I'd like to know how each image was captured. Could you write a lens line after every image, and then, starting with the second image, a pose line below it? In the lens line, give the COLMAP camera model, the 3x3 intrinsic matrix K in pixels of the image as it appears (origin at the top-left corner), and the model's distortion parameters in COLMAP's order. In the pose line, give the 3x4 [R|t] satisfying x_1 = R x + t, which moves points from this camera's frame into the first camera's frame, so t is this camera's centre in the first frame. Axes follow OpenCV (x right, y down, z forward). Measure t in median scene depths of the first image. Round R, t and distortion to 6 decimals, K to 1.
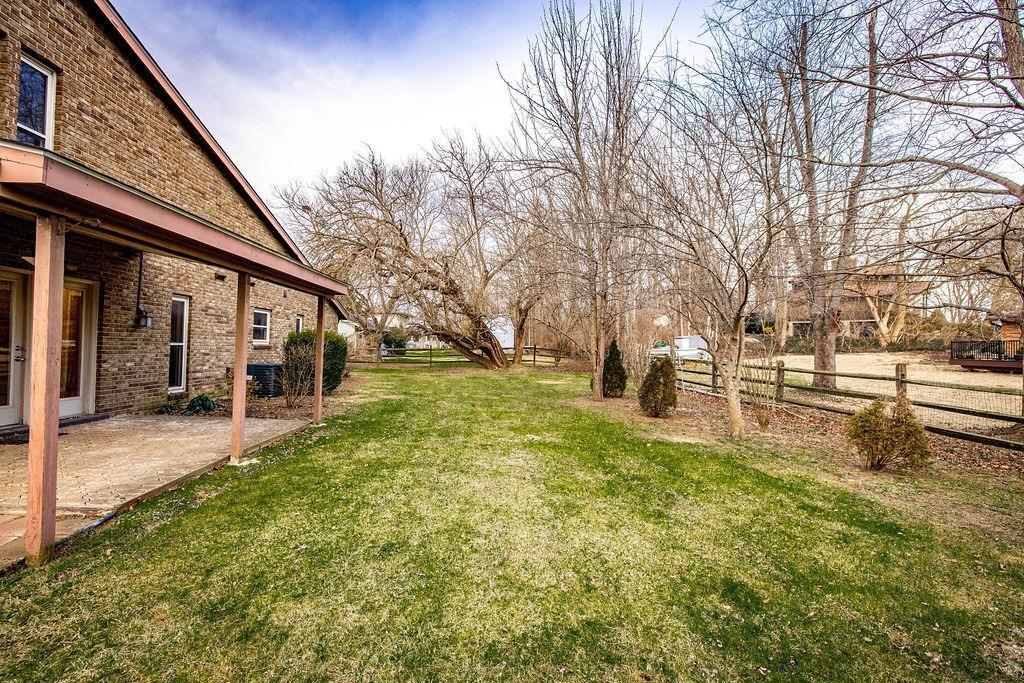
lens RADIAL K [[430.0, 0, 512.0], [0, 430.0, 341.5], [0, 0, 1]] dist [0.001043, 0.000096]
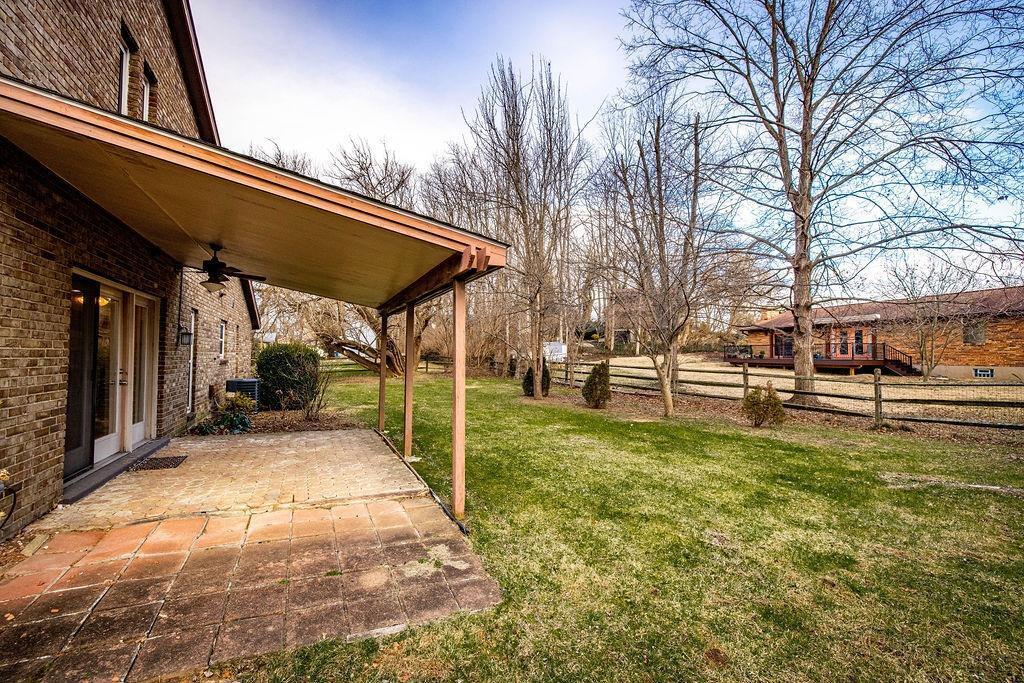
lens RADIAL K [[430.0, 0, 512.0], [0, 430.0, 341.5], [0, 0, 1]] dist [0.001043, 0.000096]
pose [[0.922881, -0.006000, 0.385040, -0.405464], [0.010580, 0.999896, -0.009779, -0.017506], [-0.384941, 0.013098, 0.922848, -0.112074]]
